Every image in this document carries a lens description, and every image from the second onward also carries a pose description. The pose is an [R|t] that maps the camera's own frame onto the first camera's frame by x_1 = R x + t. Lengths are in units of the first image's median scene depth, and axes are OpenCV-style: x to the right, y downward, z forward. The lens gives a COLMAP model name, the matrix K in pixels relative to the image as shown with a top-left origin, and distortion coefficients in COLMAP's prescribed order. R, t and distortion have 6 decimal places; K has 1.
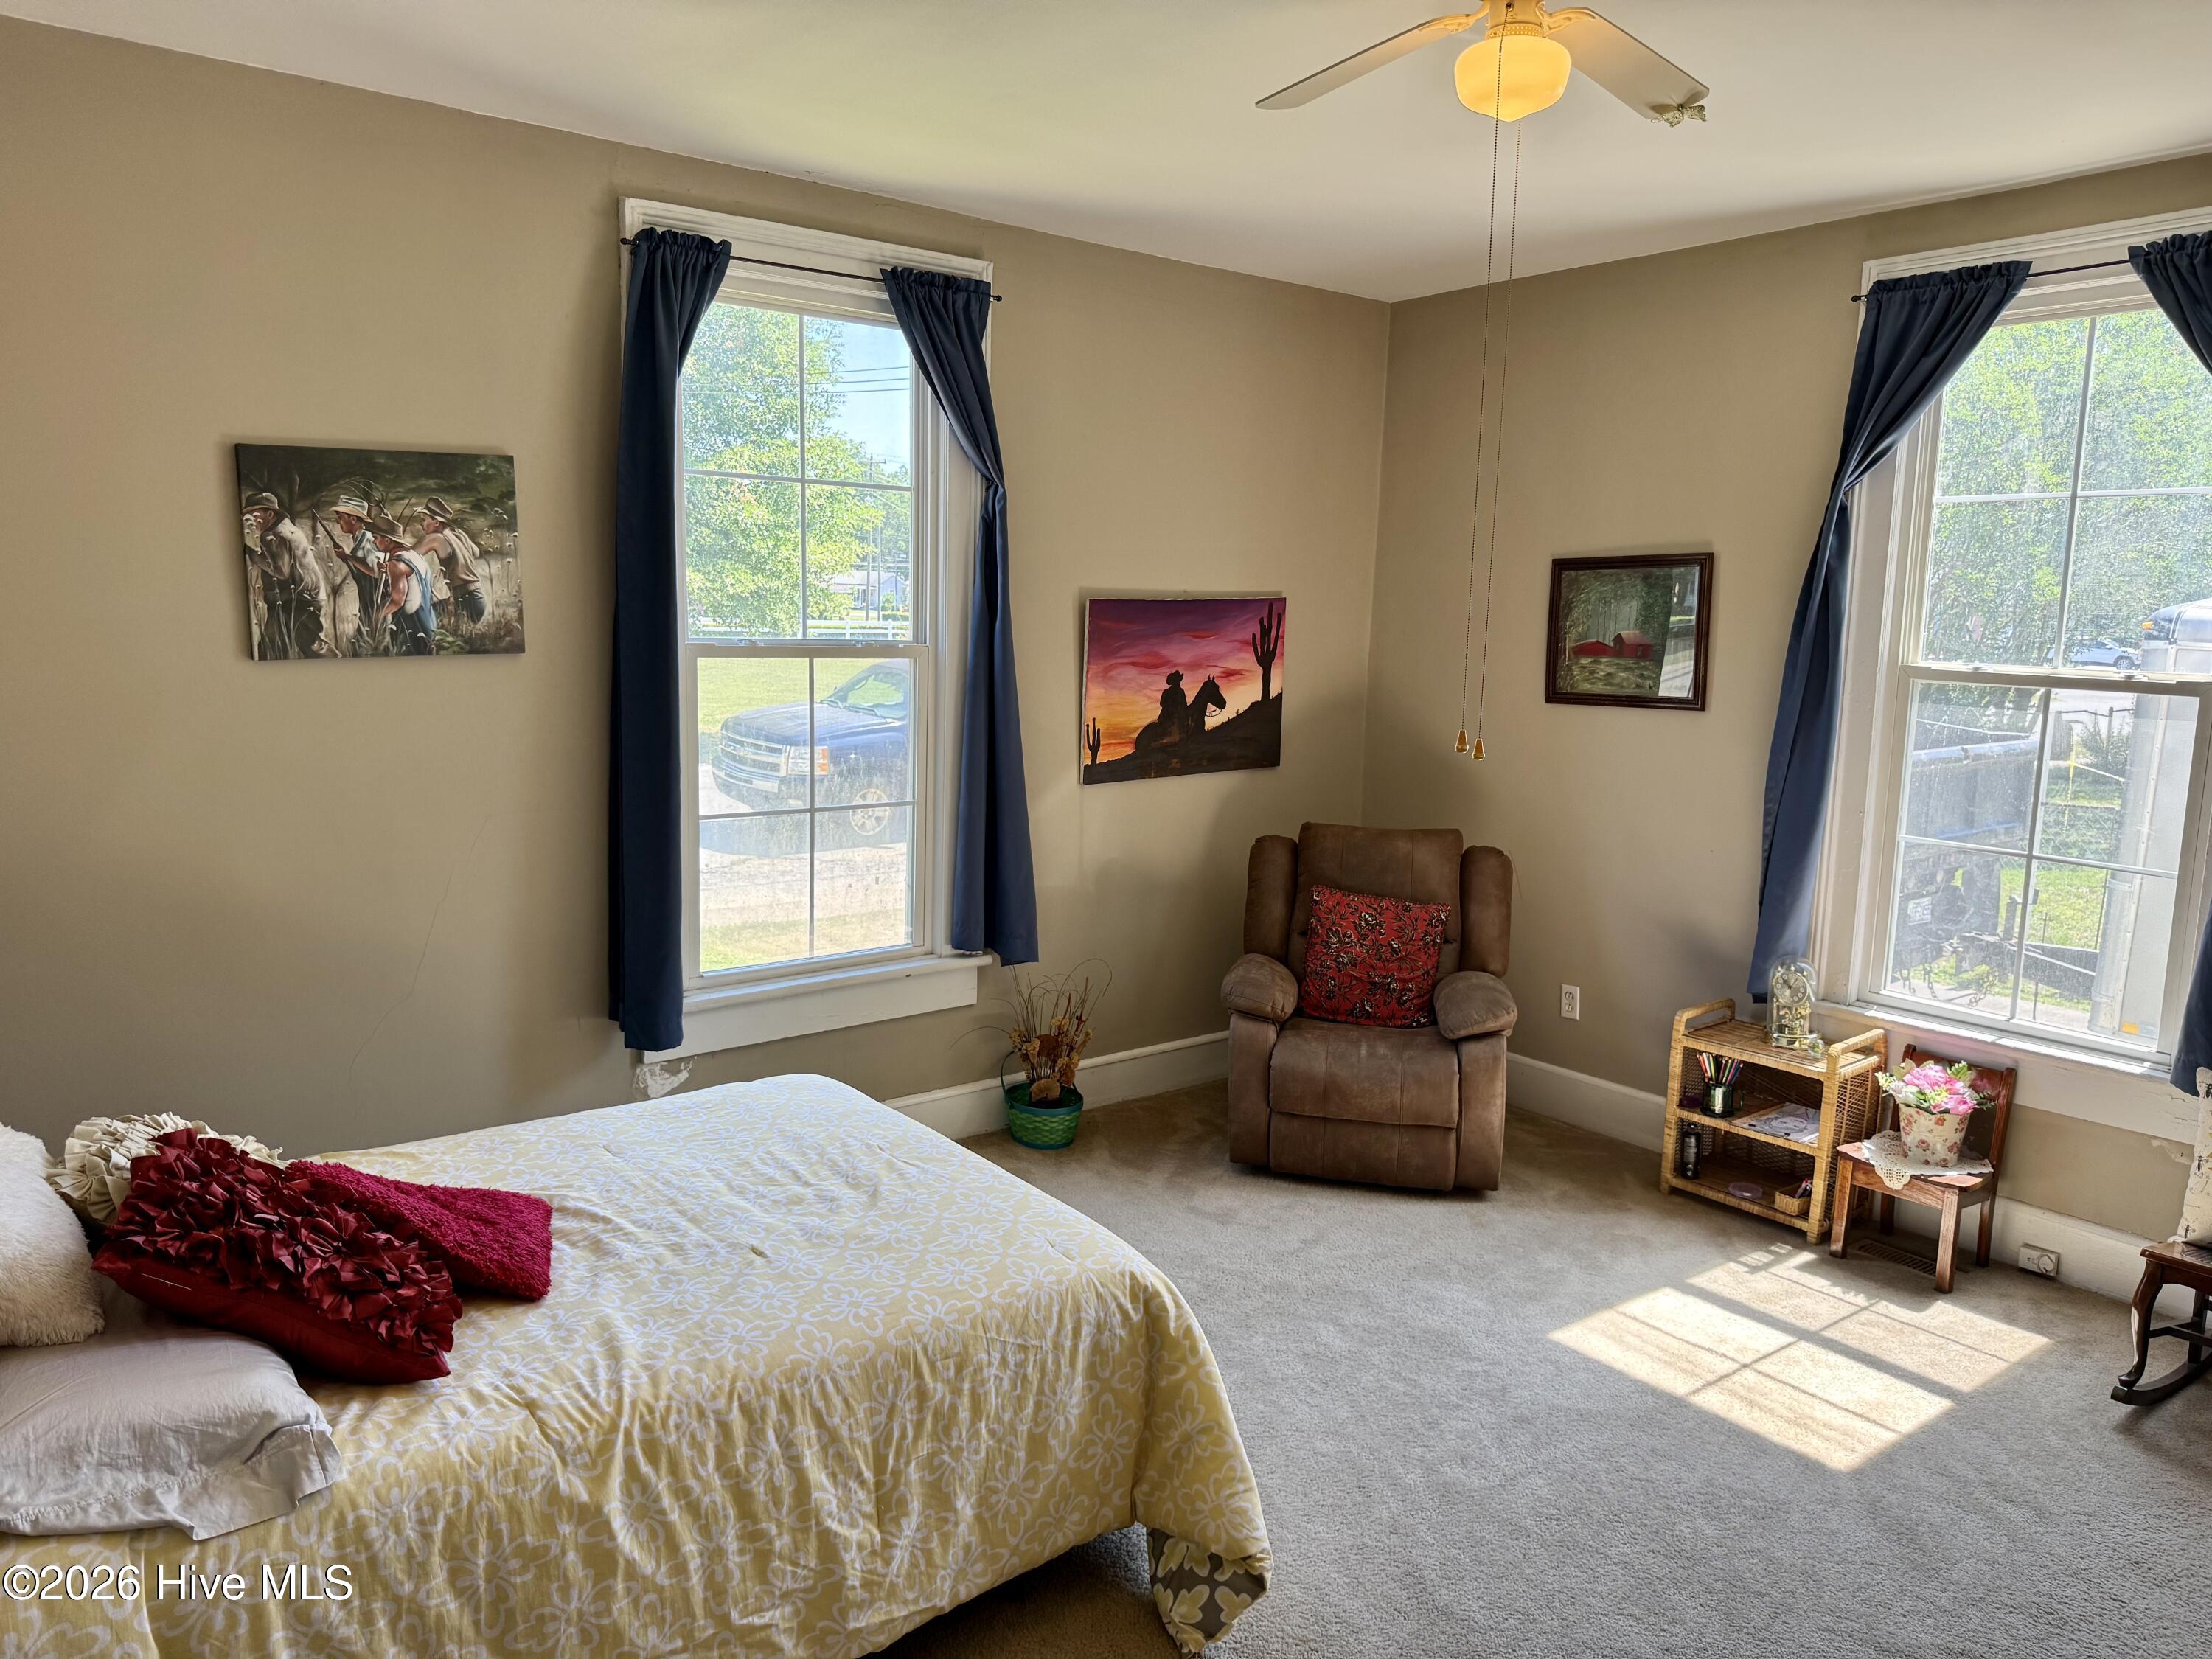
lens RADIAL K [[1535.4, 0, 1106.0], [0, 1535.4, 829.5], [0, 0, 1]] dist [0.095715, -0.225863]
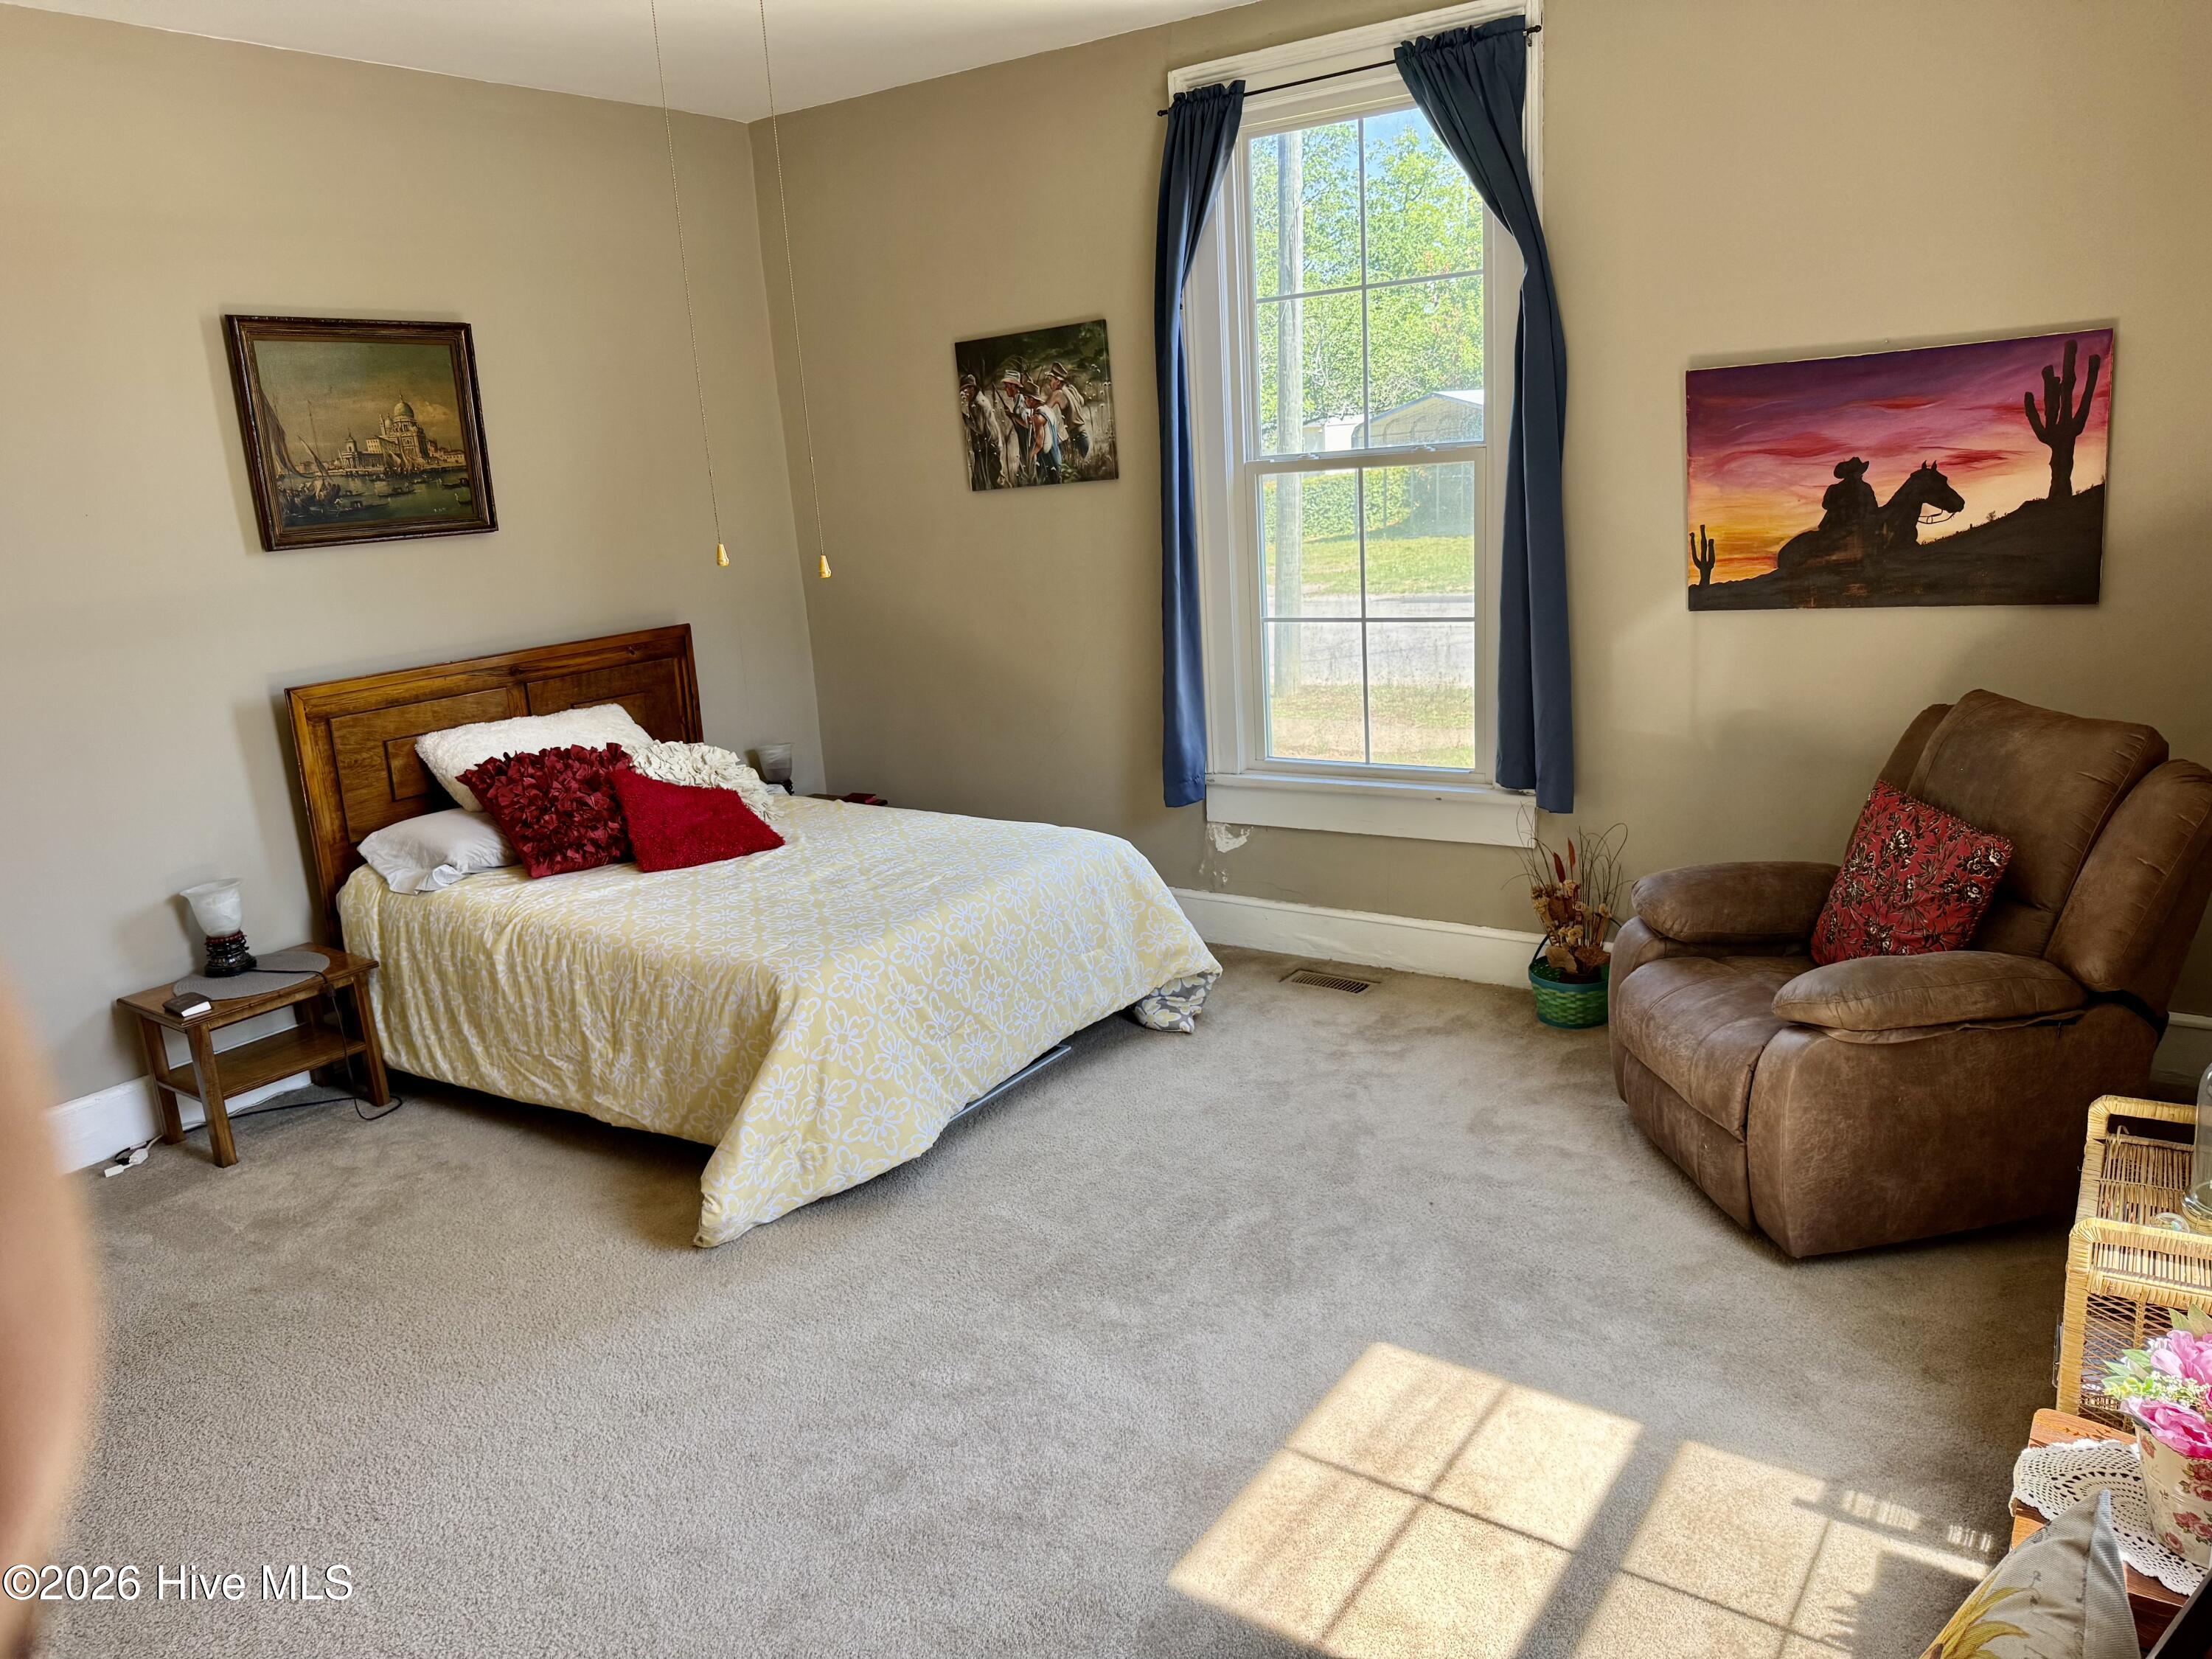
lens RADIAL K [[1570.4, 0, 1101.6], [0, 1570.4, 849.0], [0, 0, 1]] dist [0.105811, -0.186737]
pose [[0.290468, 0.191923, -0.937440, 0.912316], [-0.065194, 0.981372, 0.180717, -0.049009], [0.954661, 0.008623, 0.297570, 0.609787]]
